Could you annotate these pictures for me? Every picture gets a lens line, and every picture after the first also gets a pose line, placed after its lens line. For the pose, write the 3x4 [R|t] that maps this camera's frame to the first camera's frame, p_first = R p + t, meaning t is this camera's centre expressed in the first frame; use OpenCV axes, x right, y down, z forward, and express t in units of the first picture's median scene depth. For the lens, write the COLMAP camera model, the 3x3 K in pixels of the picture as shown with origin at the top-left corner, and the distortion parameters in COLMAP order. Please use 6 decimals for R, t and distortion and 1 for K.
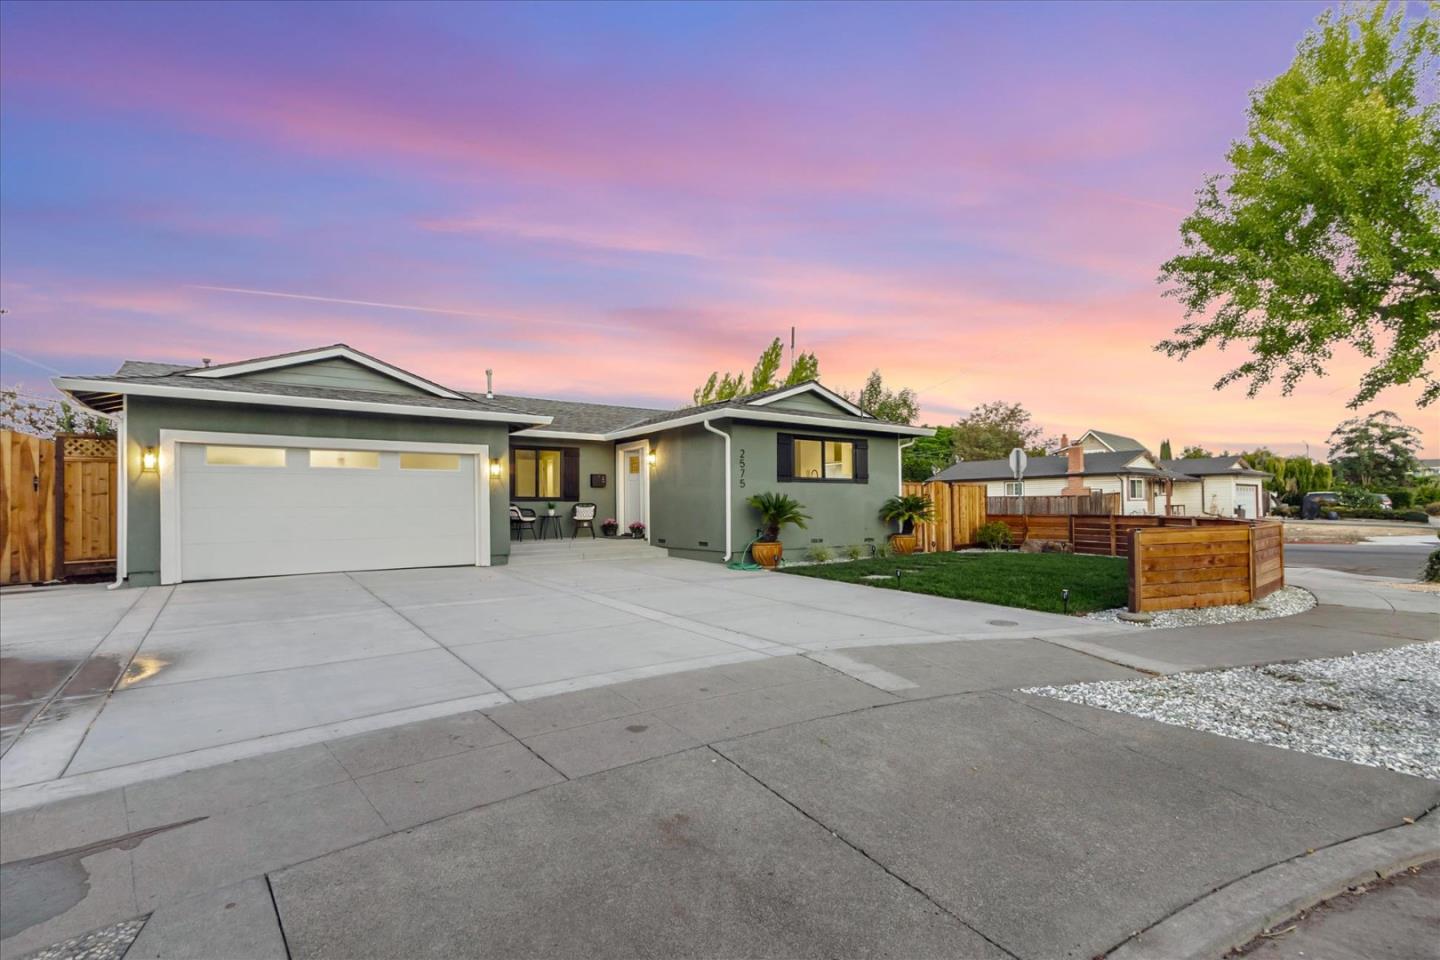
lens RADIAL K [[672.7, 0, 717.6], [0, 672.7, 490.2], [0, 0, 1]] dist [0.000610, -0.000201]
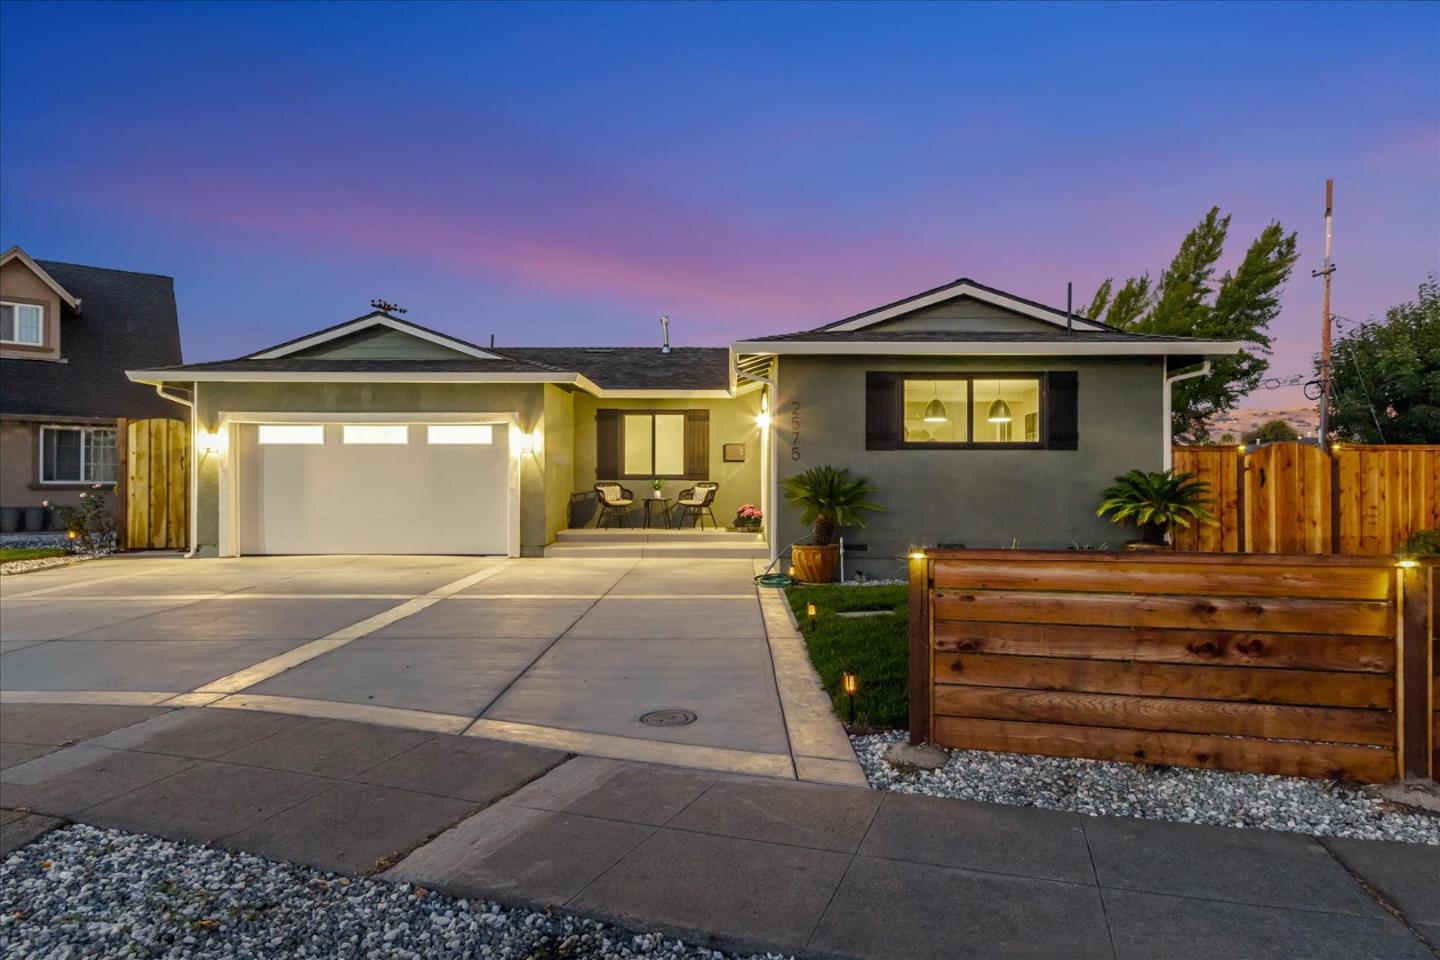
lens RADIAL K [[870.5, 0, 718.7], [0, 870.5, 475.9], [0, 0, 1]] dist [0.003473, 0.002528]
pose [[0.798783, 0.000105, -0.601619, 0.437198], [0.007361, 0.999923, 0.009948, 0.002529], [0.601574, -0.012375, 0.798721, 0.248608]]
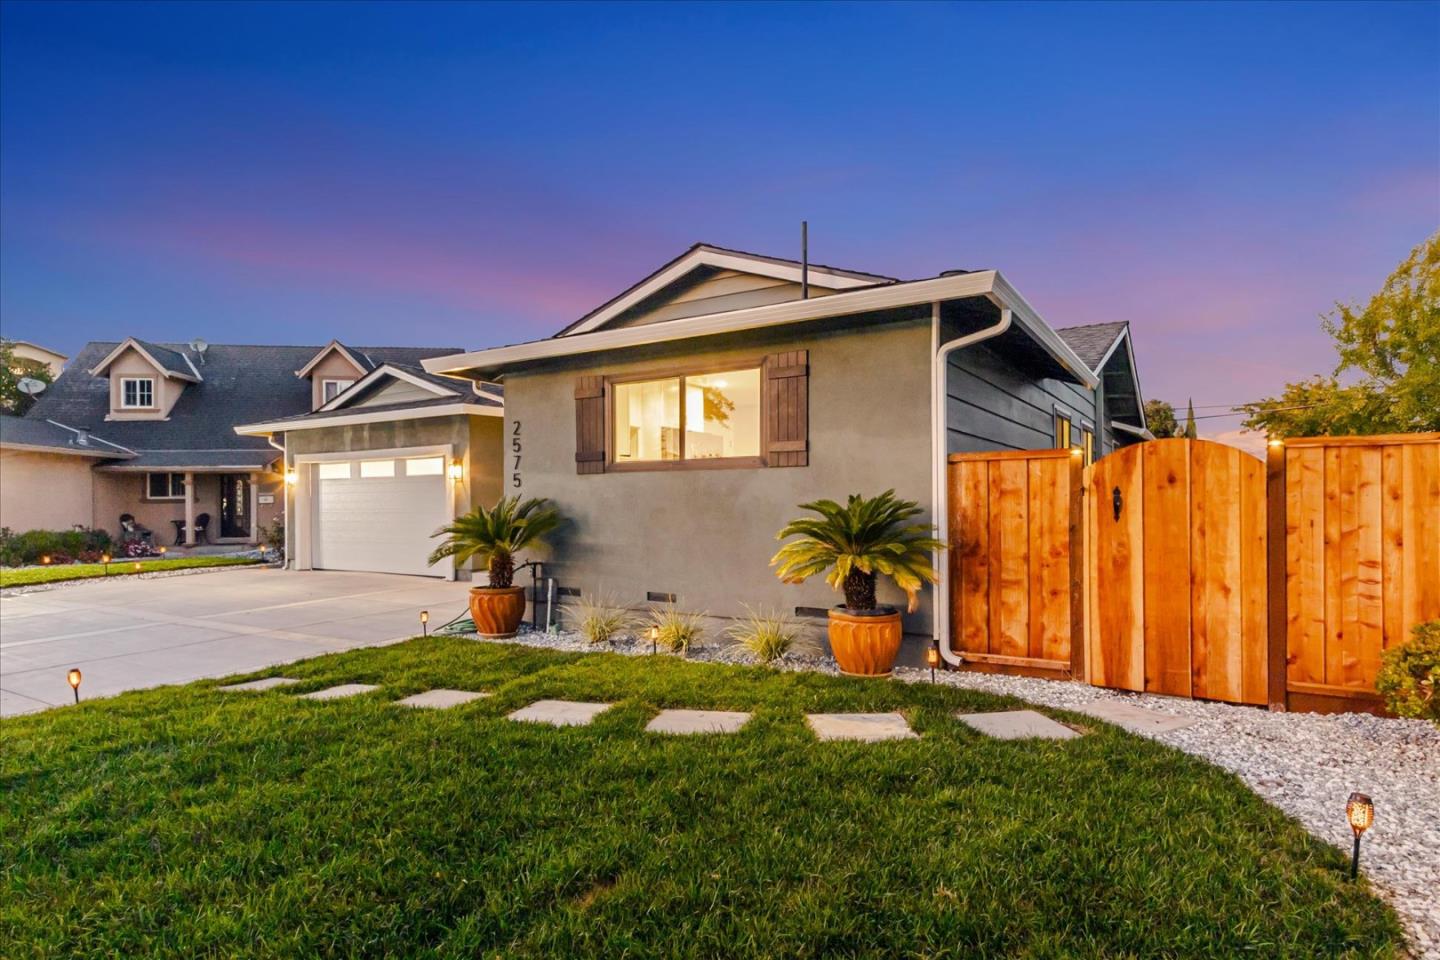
lens RADIAL K [[770.4, 0, 724.2], [0, 770.4, 497.8], [0, 0, 1]] dist [0.001391, 0.001265]
pose [[0.377861, -0.000602, -0.925862, 0.632874], [0.029521, 0.999499, 0.011398, 0.002098], [0.925392, -0.031639, 0.377689, 0.820485]]
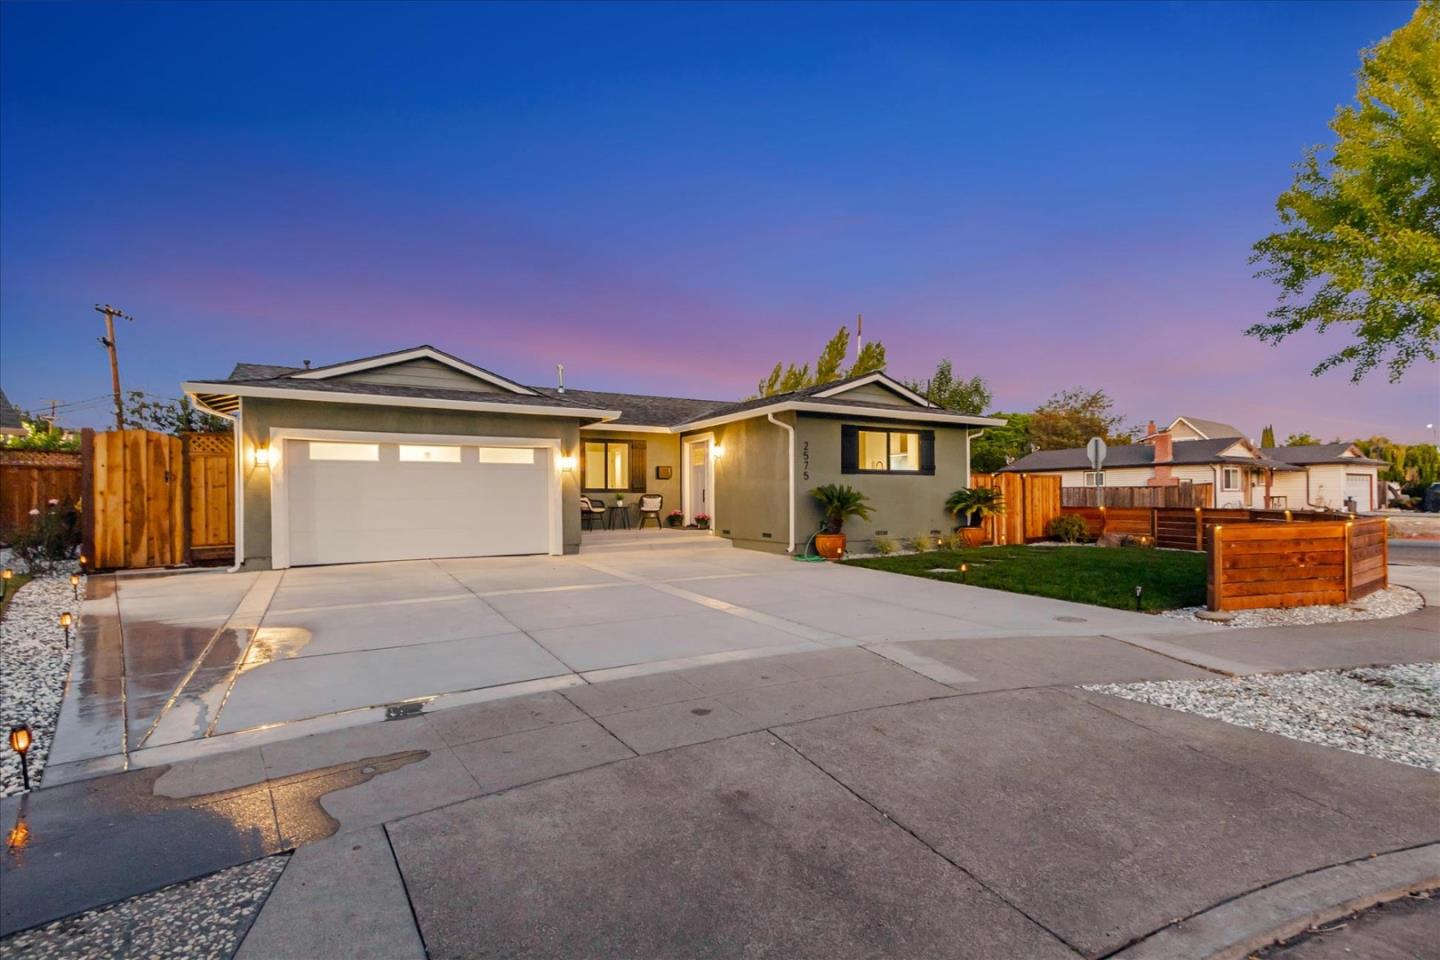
lens RADIAL K [[674.3, 0, 716.4], [0, 674.3, 490.9], [0, 0, 1]] dist [-0.000176, -0.000273]
pose [[0.995152, 0.001230, -0.098343, 0.002430], [0.000431, 0.999858, 0.016871, -0.003861], [0.098350, -0.016832, 0.995010, -0.015472]]
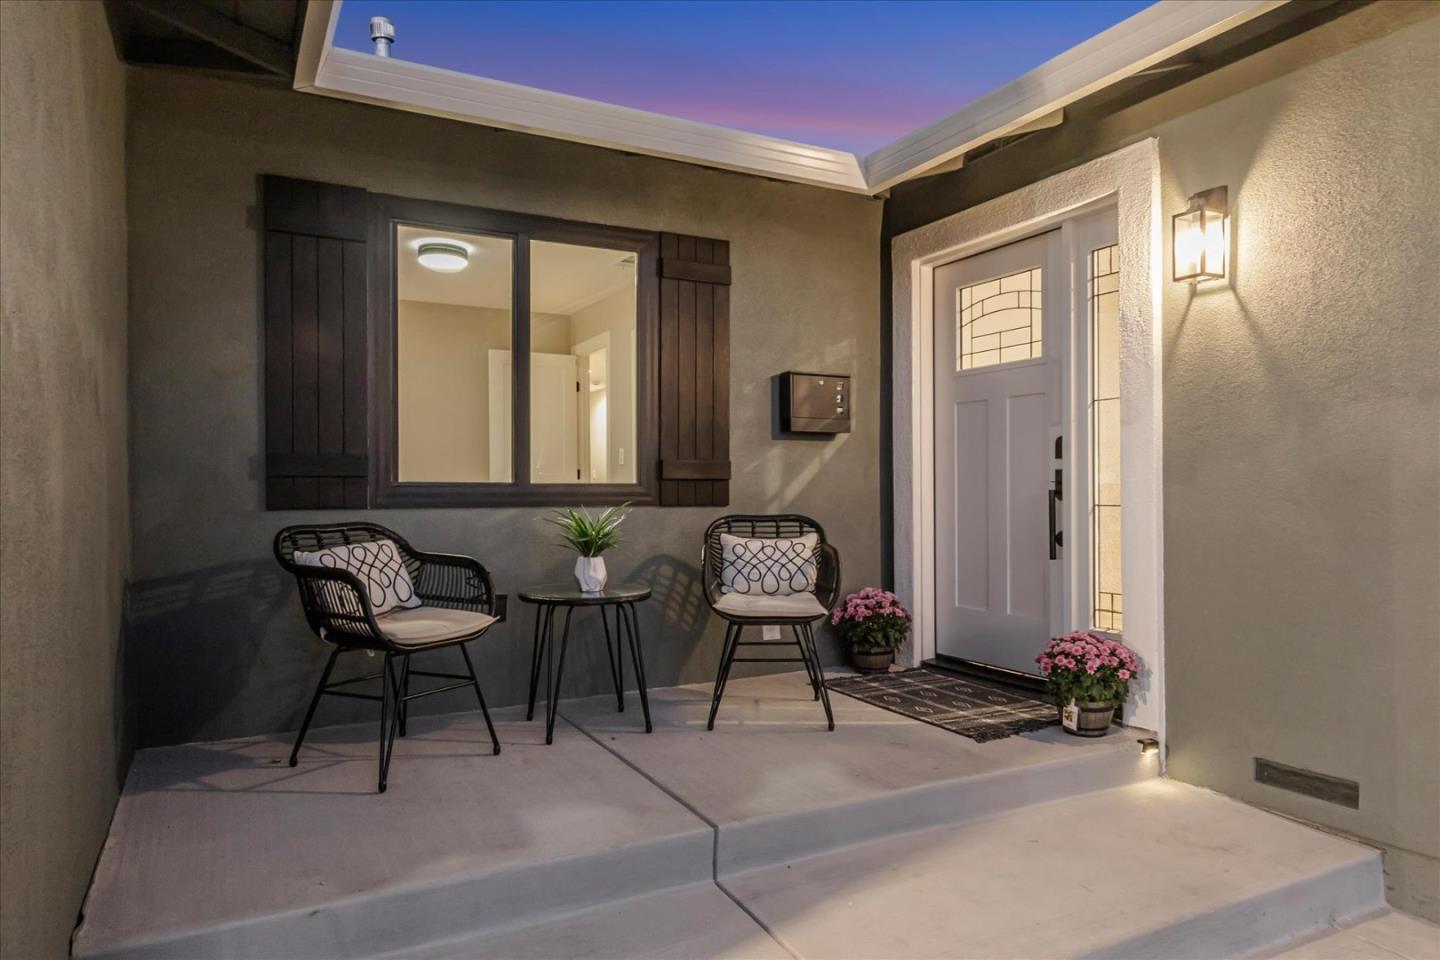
lens RADIAL K [[922.8, 0, 698.7], [0, 922.8, 481.9], [0, 0, 1]] dist [0.003944, 0.000344]
pose [[0.988301, 0.002946, -0.152486, -0.191557], [0.000048, 0.999807, 0.019626, 0.004834], [0.152514, -0.019404, 0.988111, 0.805299]]
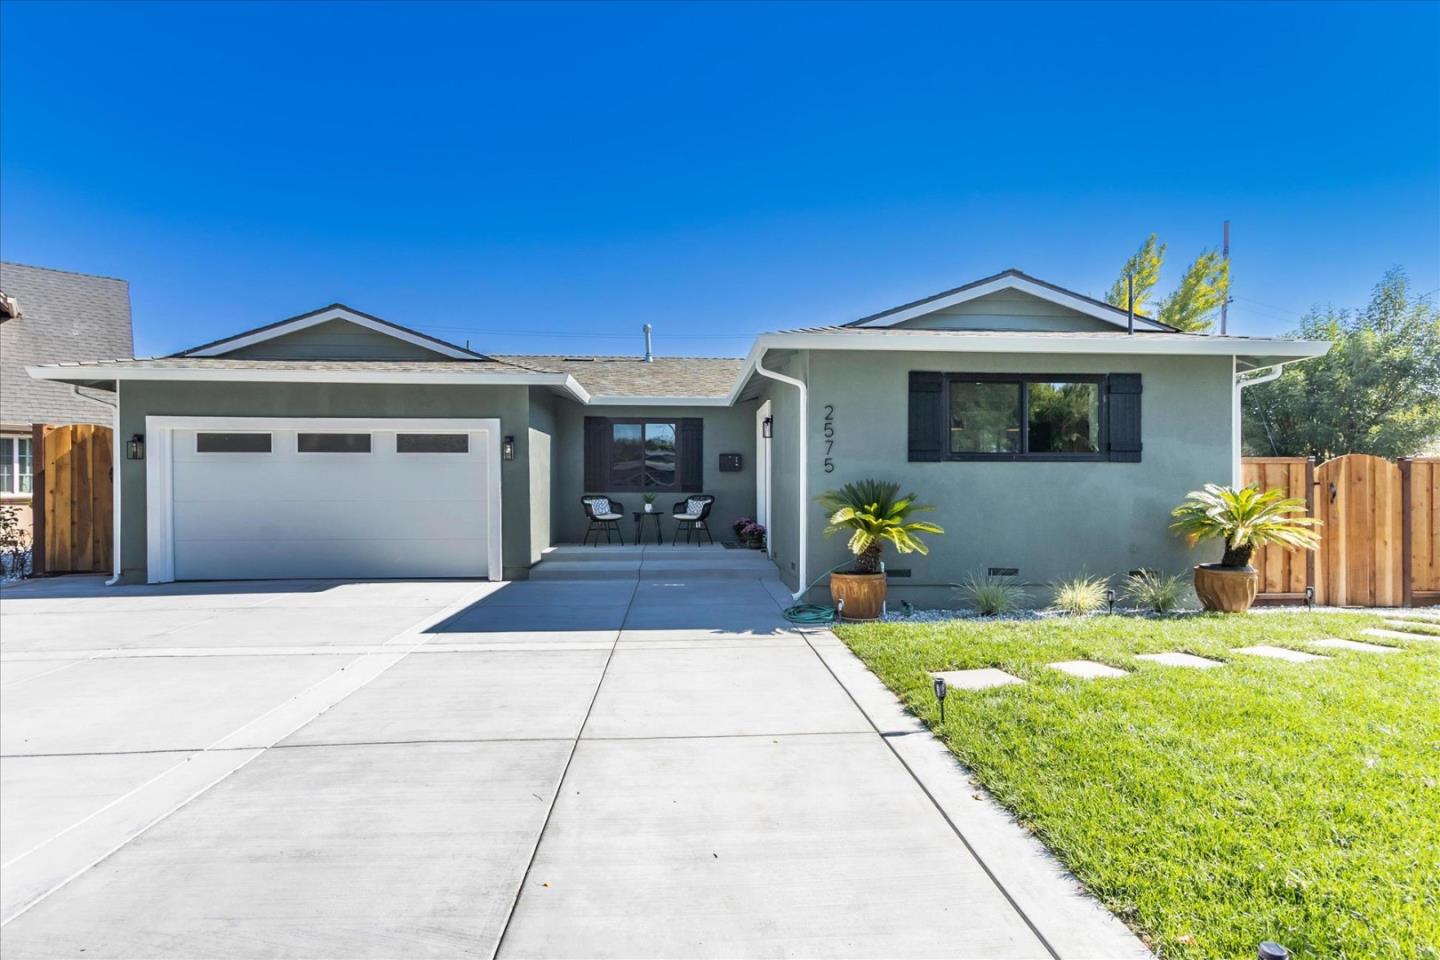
lens RADIAL K [[739.6, 0, 723.6], [0, 739.6, 483.0], [0, 0, 1]] dist [0.000488, 0.000489]
pose [[0.843877, 0.000312, -0.536536, 0.266030], [0.007390, 0.999898, 0.012204, -0.003292], [0.536486, -0.014264, 0.843789, 0.381640]]
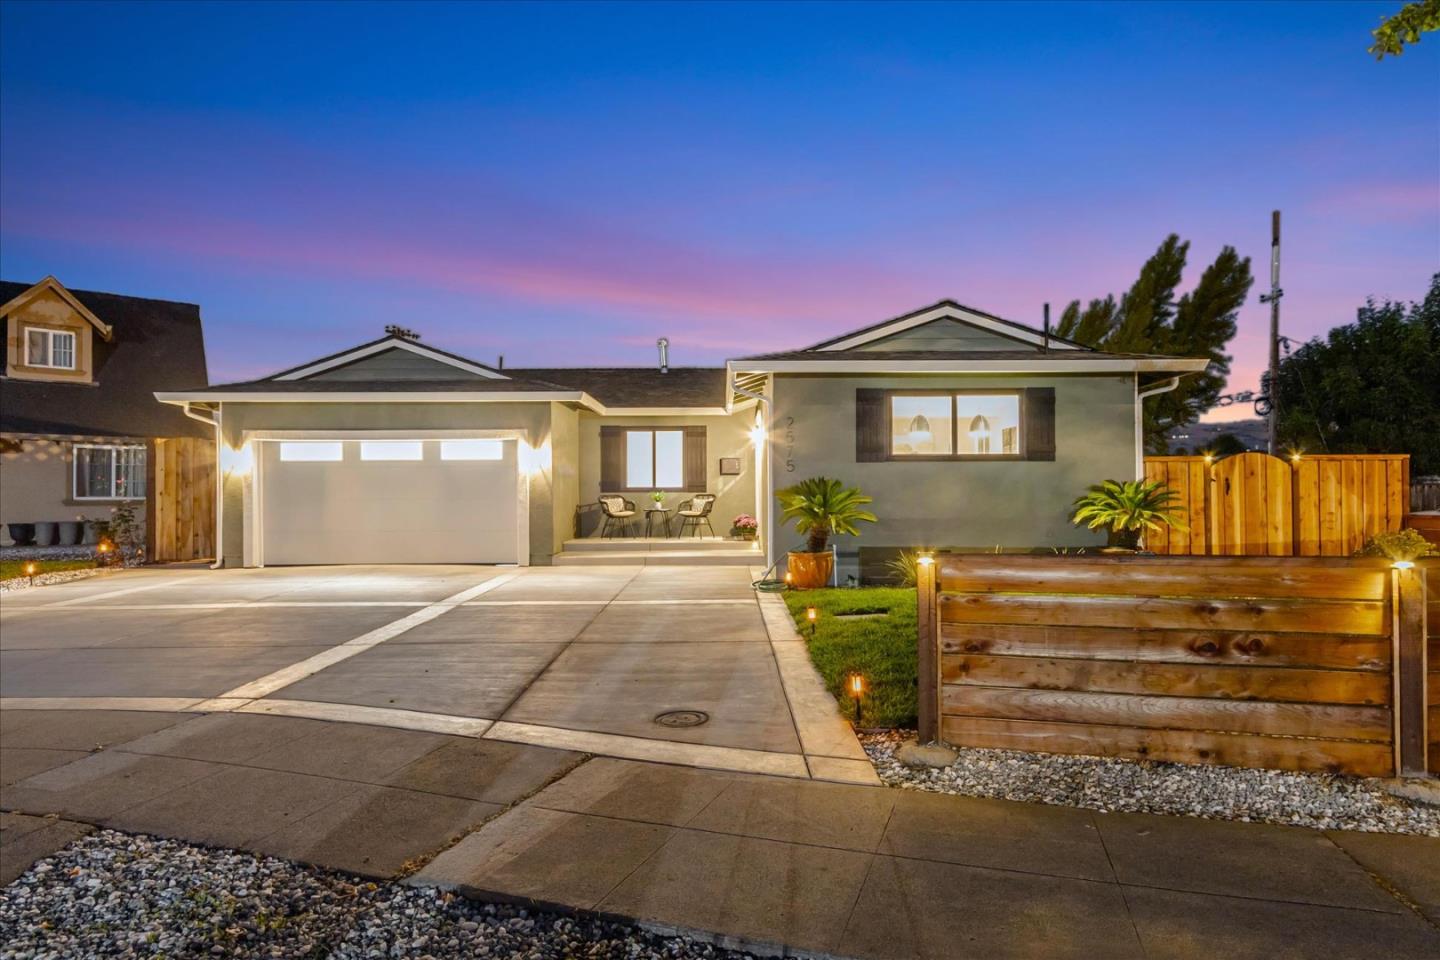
lens RADIAL K [[809.4, 0, 719.0], [0, 809.4, 486.0], [0, 0, 1]] dist [0.002701, -0.000684]
pose [[0.805352, -0.007369, -0.592751, 0.424106], [0.013379, 0.999894, 0.005747, 0.004344], [0.592646, -0.012559, 0.805365, 0.253682]]
